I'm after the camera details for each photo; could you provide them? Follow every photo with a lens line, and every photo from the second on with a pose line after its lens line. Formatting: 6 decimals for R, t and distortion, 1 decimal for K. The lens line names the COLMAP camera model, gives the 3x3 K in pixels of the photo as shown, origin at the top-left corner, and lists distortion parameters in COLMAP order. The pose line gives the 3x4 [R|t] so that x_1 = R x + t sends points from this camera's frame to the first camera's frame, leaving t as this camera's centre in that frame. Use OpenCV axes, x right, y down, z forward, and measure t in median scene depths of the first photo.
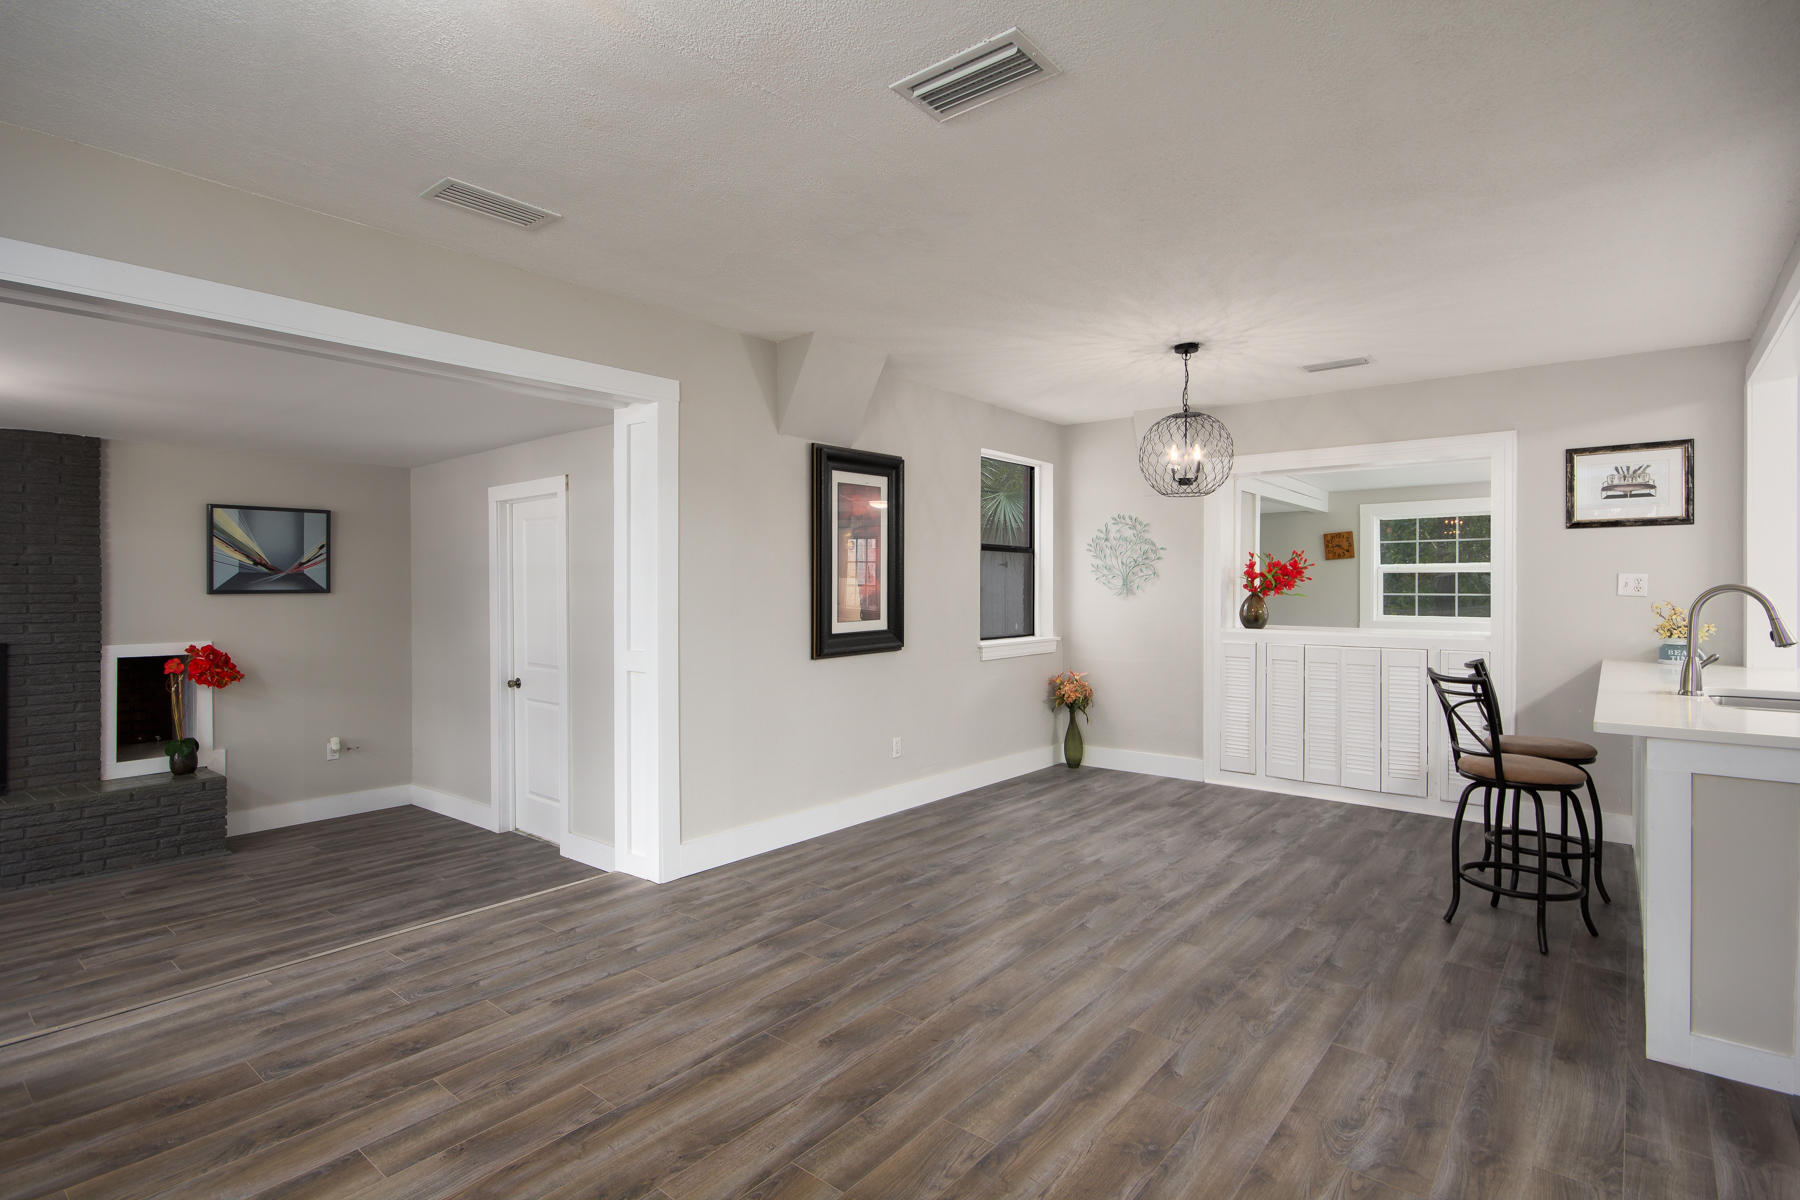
lens RADIAL K [[888.1, 0, 905.4], [0, 888.1, 585.0], [0, 0, 1]] dist [0.011497, -0.000466]
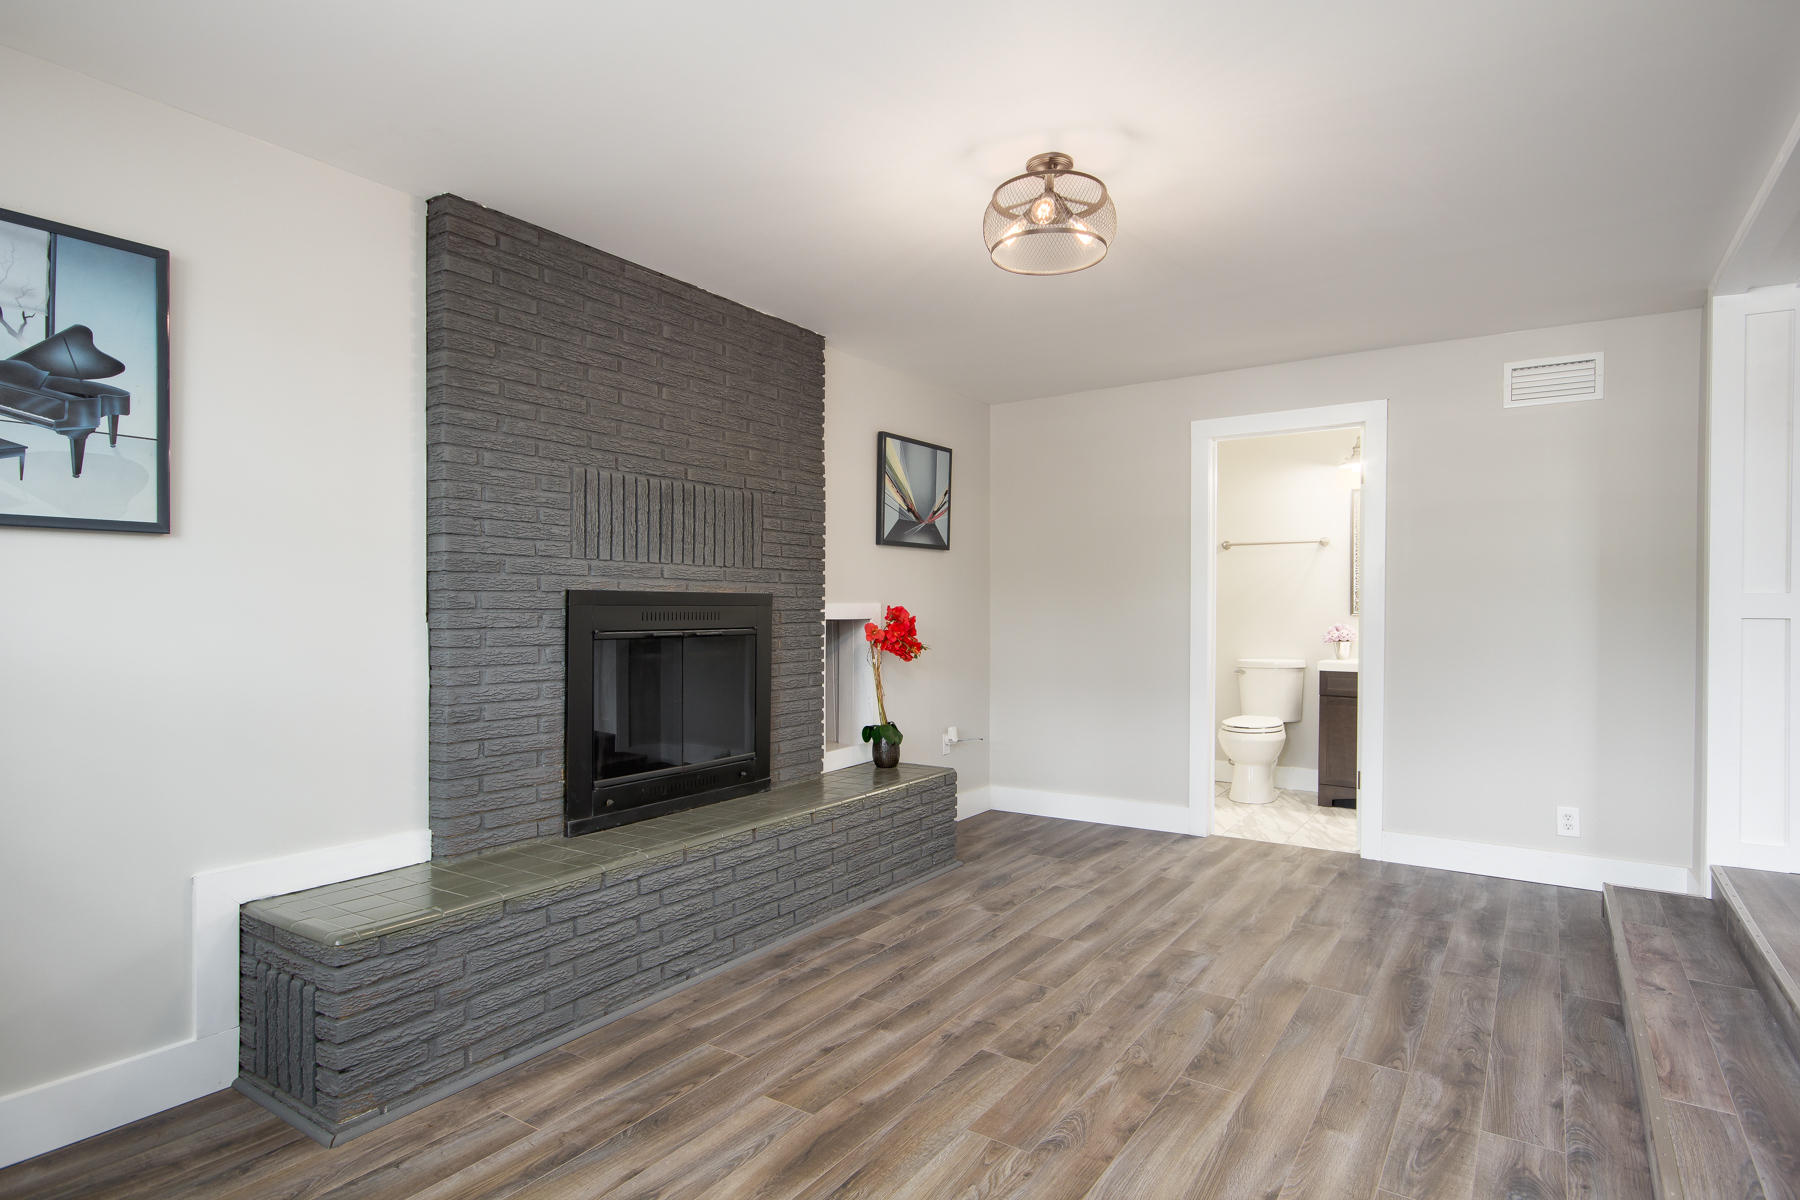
lens RADIAL K [[948.2, 0, 917.1], [0, 948.2, 609.6], [0, 0, 1]] dist [0.010115, 0.002804]
pose [[0.994760, 0.003917, 0.102162, -1.086719], [-0.004785, 0.999955, 0.008245, 0.080234], [-0.102125, -0.008691, 0.994734, 0.197369]]
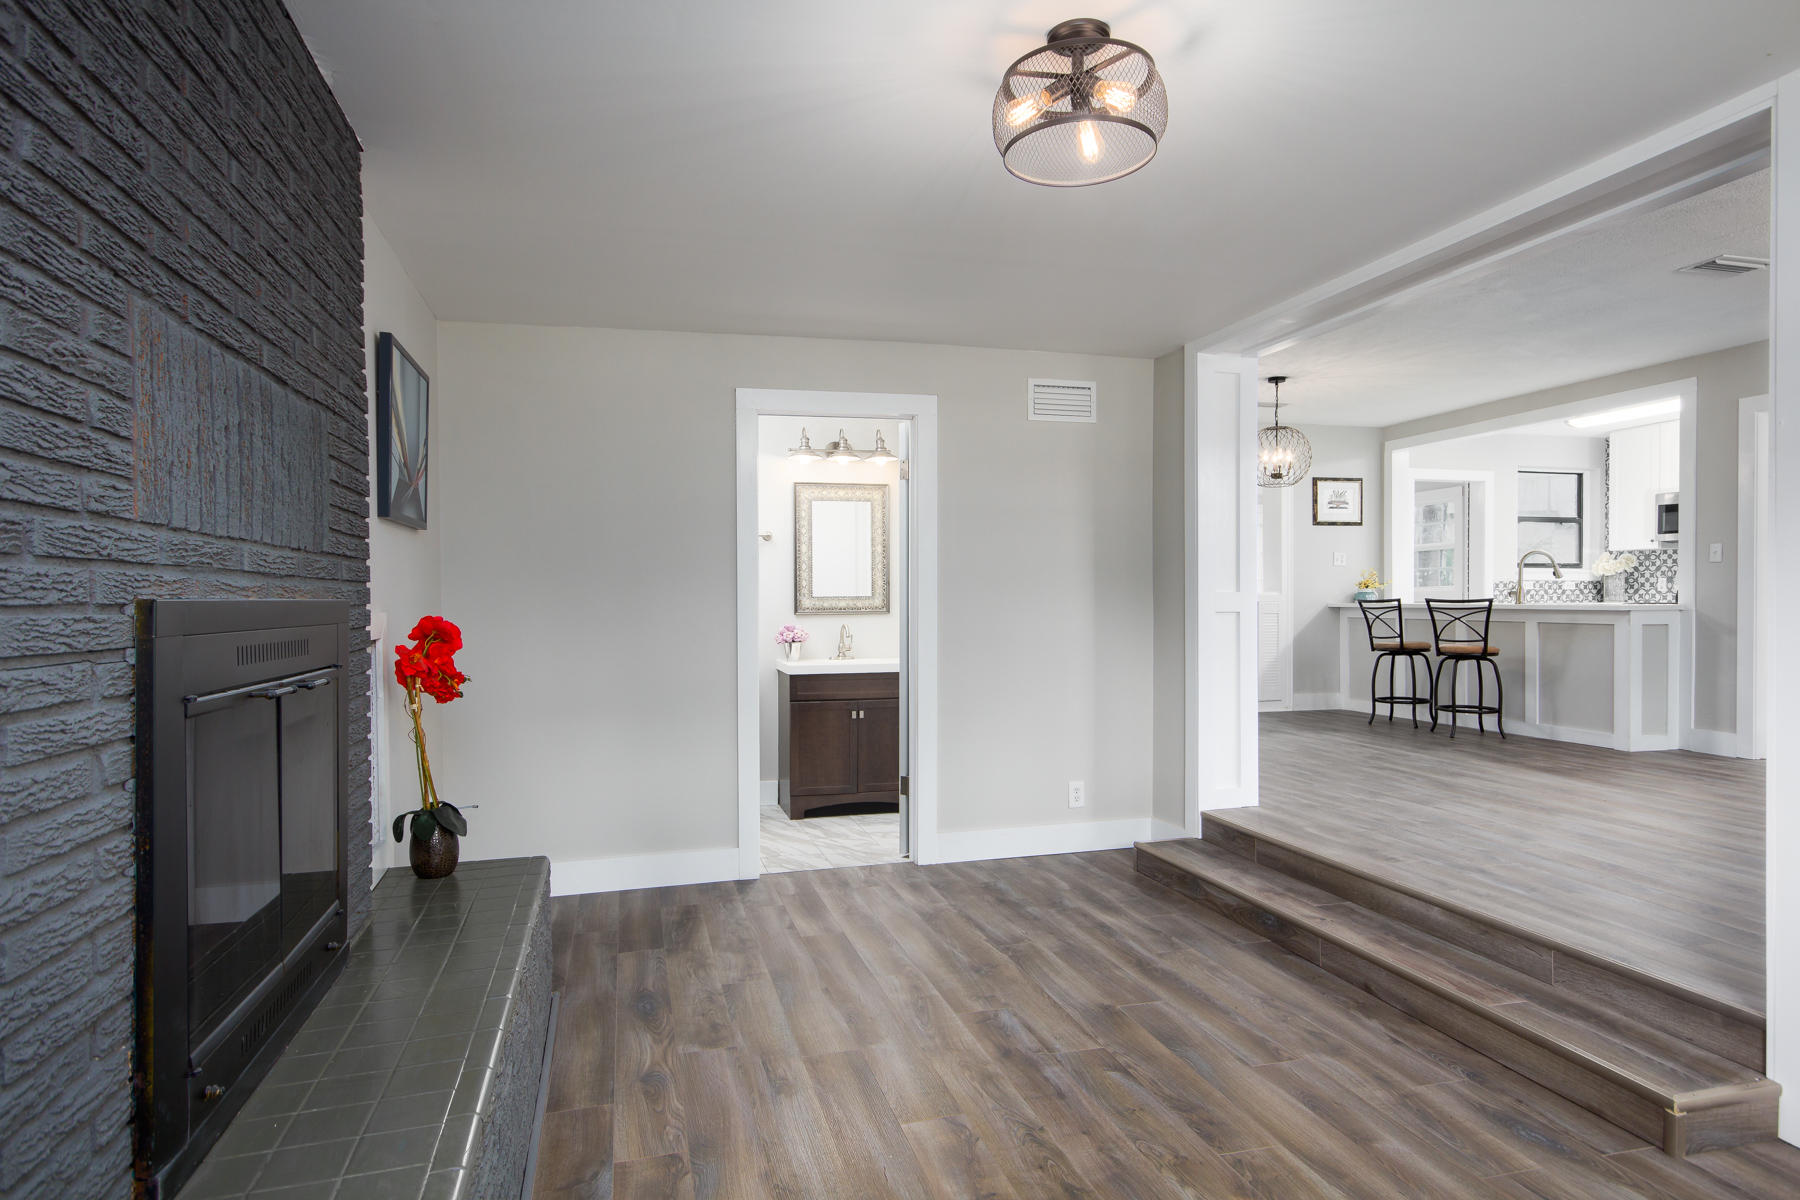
lens RADIAL K [[1025.4, 0, 900.2], [0, 1025.4, 611.9], [0, 0, 1]] dist [0.011137, 0.000746]
pose [[0.580868, -0.015358, 0.813853, -1.403797], [0.005234, 0.999872, 0.015132, 0.072078], [-0.813981, -0.004530, 0.580874, 0.576581]]
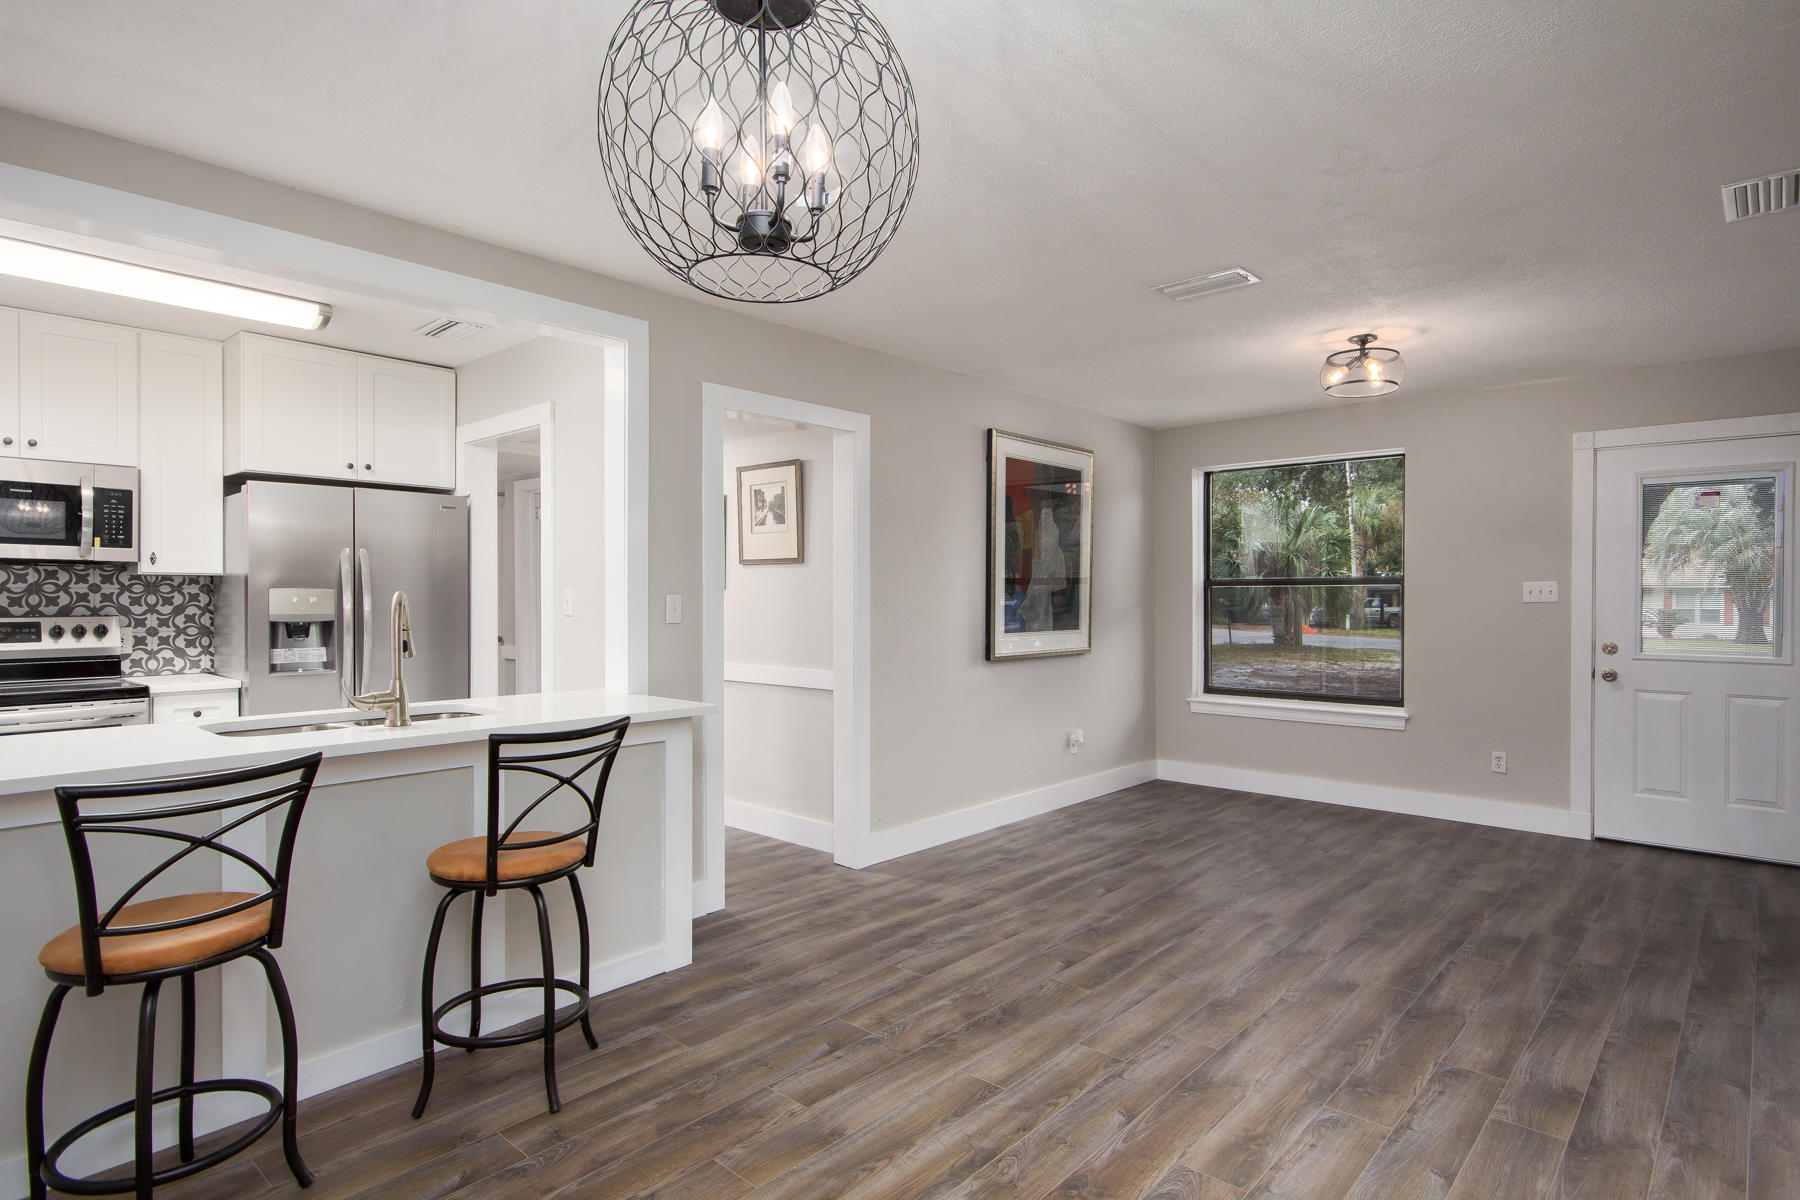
lens RADIAL K [[950.2, 0, 919.4], [0, 950.2, 601.1], [0, 0, 1]] dist [0.004812, -0.002339]
pose [[-0.999327, -0.003157, 0.036548, 0.265165], [-0.002930, 0.999976, 0.006271, 0.000230], [-0.036567, 0.006160, -0.999312, 1.372507]]
